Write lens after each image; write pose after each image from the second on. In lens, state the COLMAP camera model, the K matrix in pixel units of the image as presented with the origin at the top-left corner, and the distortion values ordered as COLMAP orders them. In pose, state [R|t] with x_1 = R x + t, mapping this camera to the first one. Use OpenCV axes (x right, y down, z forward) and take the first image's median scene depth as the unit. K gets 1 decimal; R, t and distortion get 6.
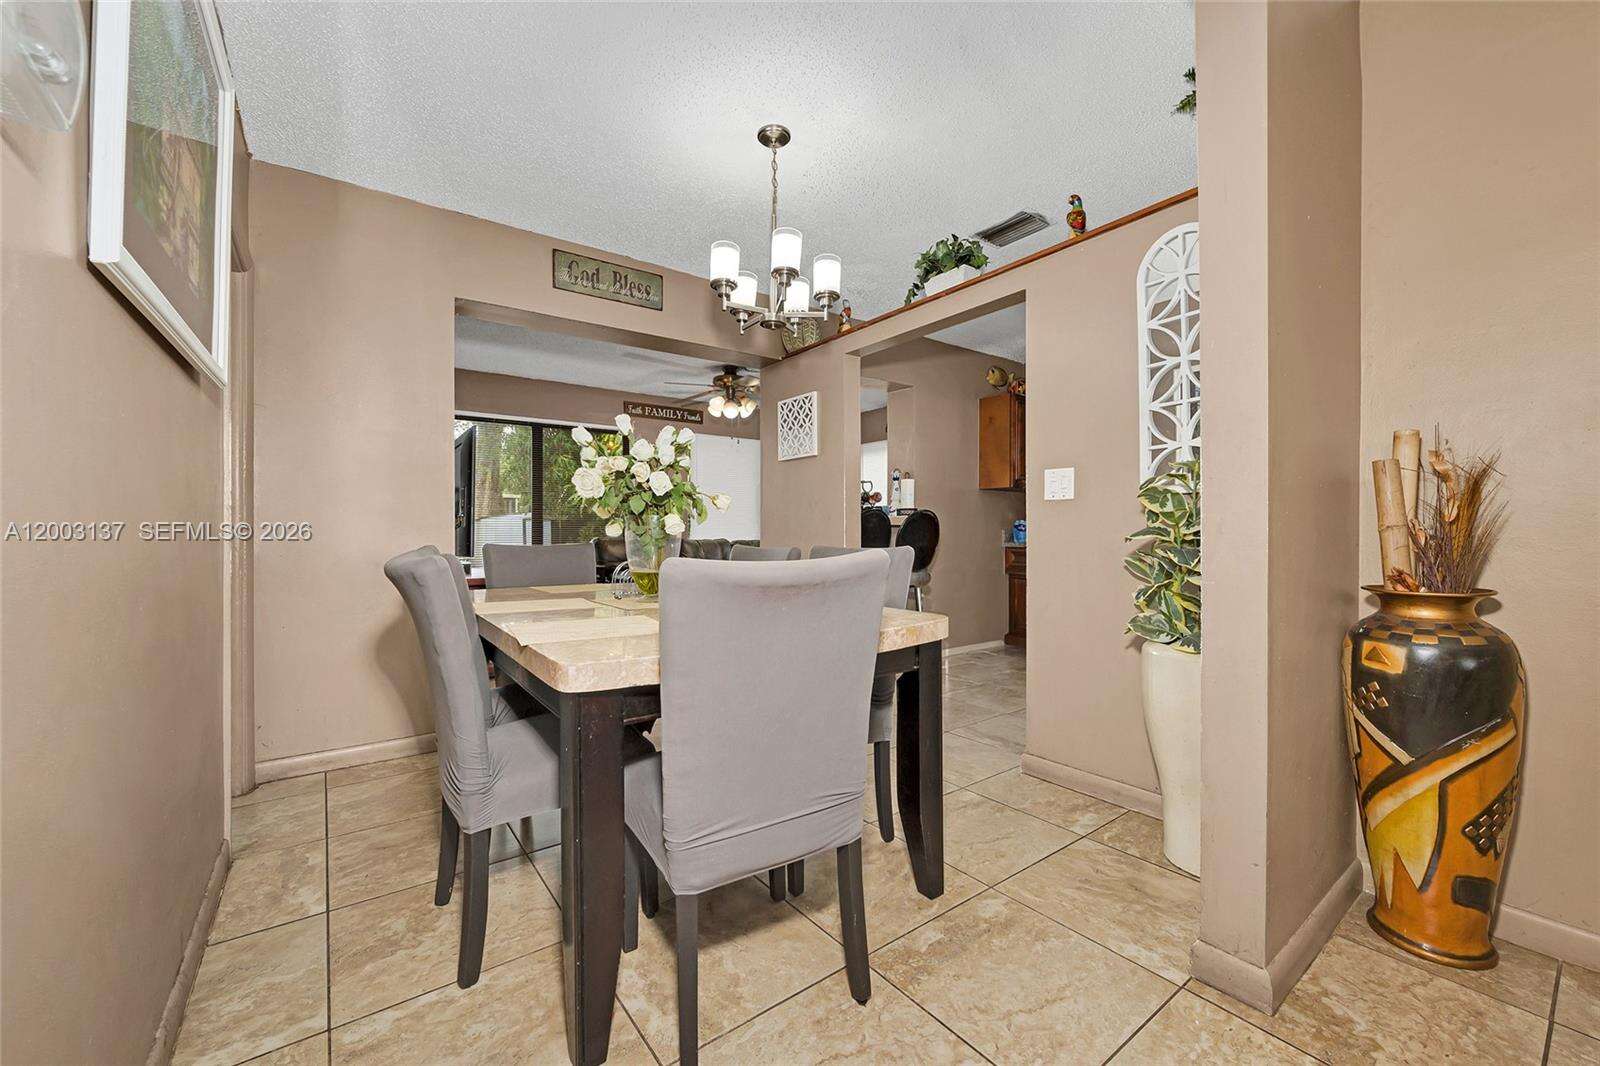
lens RADIAL K [[639.2, 0, 797.4], [0, 639.2, 539.8], [0, 0, 1]] dist [-0.002643, -0.000182]
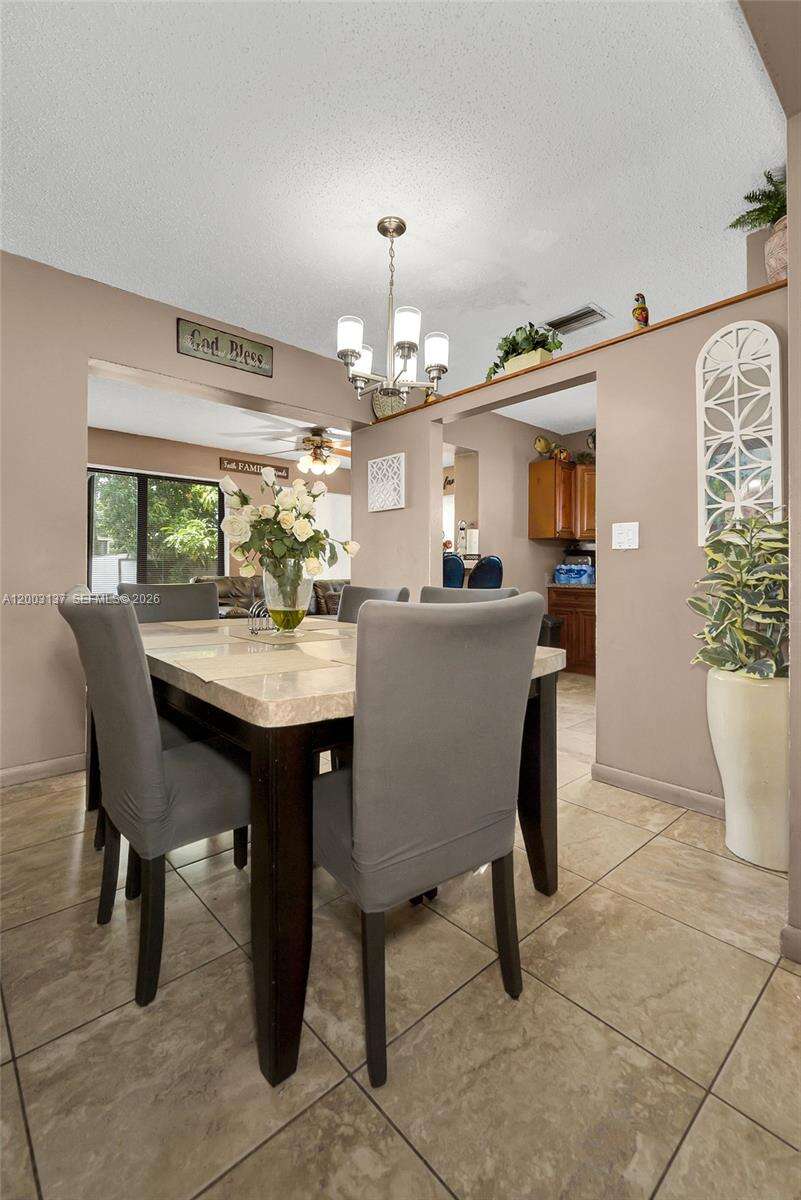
lens RADIAL K [[536.1, 0, 394.1], [0, 536.1, 578.7], [0, 0, 1]] dist [-0.003187, 0.000716]
pose [[0.995805, 0.007586, 0.091191, -0.125255], [-0.007532, 0.999971, -0.000935, -0.003841], [-0.091195, 0.000245, 0.995833, 0.052851]]
